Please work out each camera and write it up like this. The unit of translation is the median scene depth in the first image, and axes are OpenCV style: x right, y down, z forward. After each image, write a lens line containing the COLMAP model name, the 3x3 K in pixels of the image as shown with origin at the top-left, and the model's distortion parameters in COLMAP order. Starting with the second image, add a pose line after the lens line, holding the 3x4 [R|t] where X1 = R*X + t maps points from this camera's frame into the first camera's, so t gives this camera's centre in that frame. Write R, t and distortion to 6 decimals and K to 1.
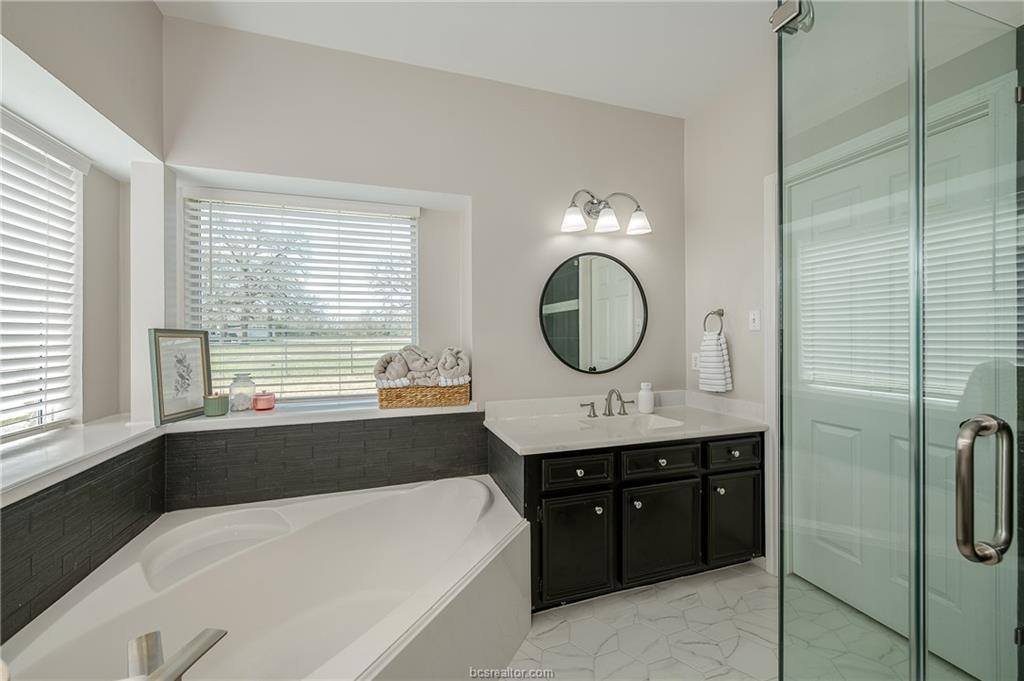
lens RADIAL K [[406.8, 0, 515.0], [0, 406.8, 342.2], [0, 0, 1]] dist [0.001509, -0.000021]
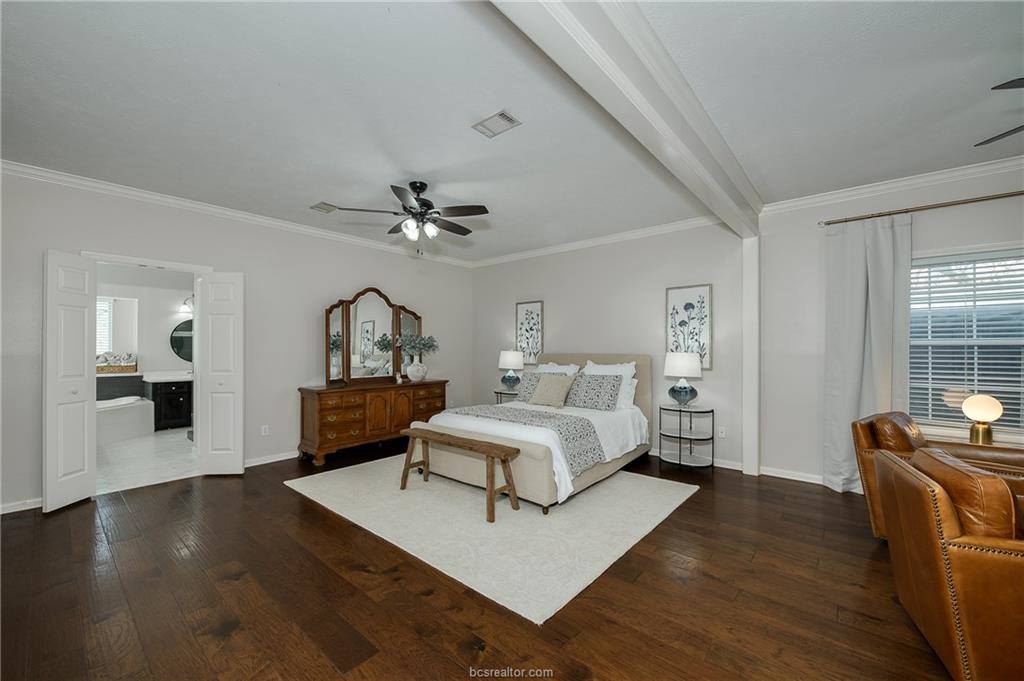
lens RADIAL K [[401.6, 0, 503.4], [0, 401.6, 347.9], [0, 0, 1]] dist [-0.011481, -0.000368]
pose [[0.858827, 0.003300, 0.512256, 0.707613], [0.005540, 0.999861, -0.015730, 0.040228], [-0.512236, 0.016347, 0.858689, -2.844517]]
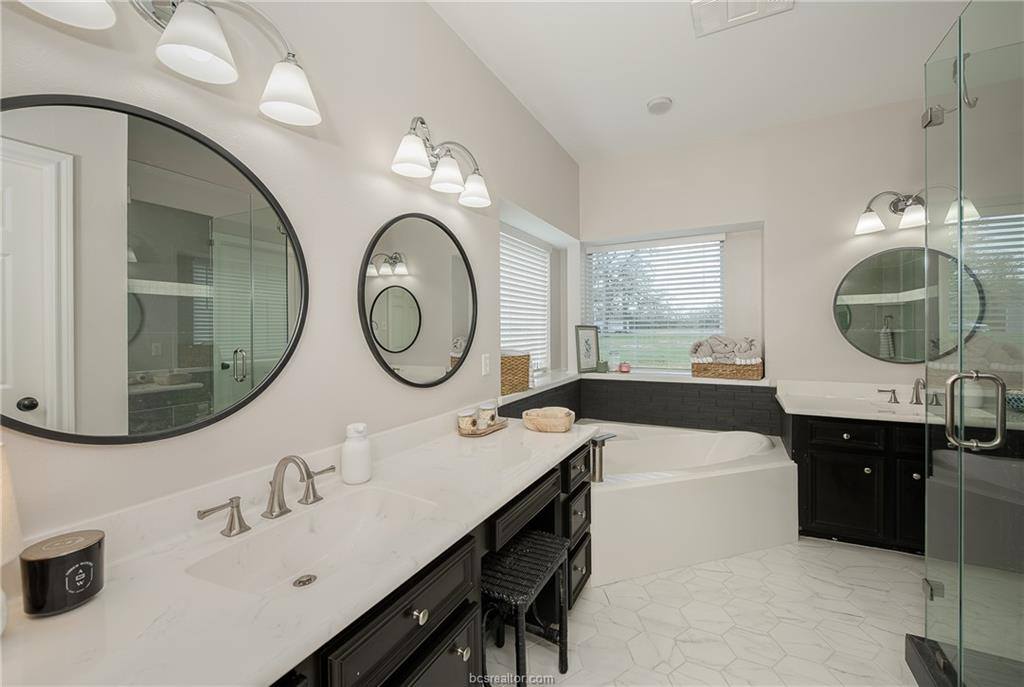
lens RADIAL K [[433.2, 0, 515.9], [0, 433.2, 327.9], [0, 0, 1]] dist [0.000065, -0.000004]
pose [[0.707393, -0.006152, -0.706794, 0.333066], [-0.005327, 0.999887, -0.014035, 0.008193], [0.706800, 0.013694, 0.707281, -0.585636]]
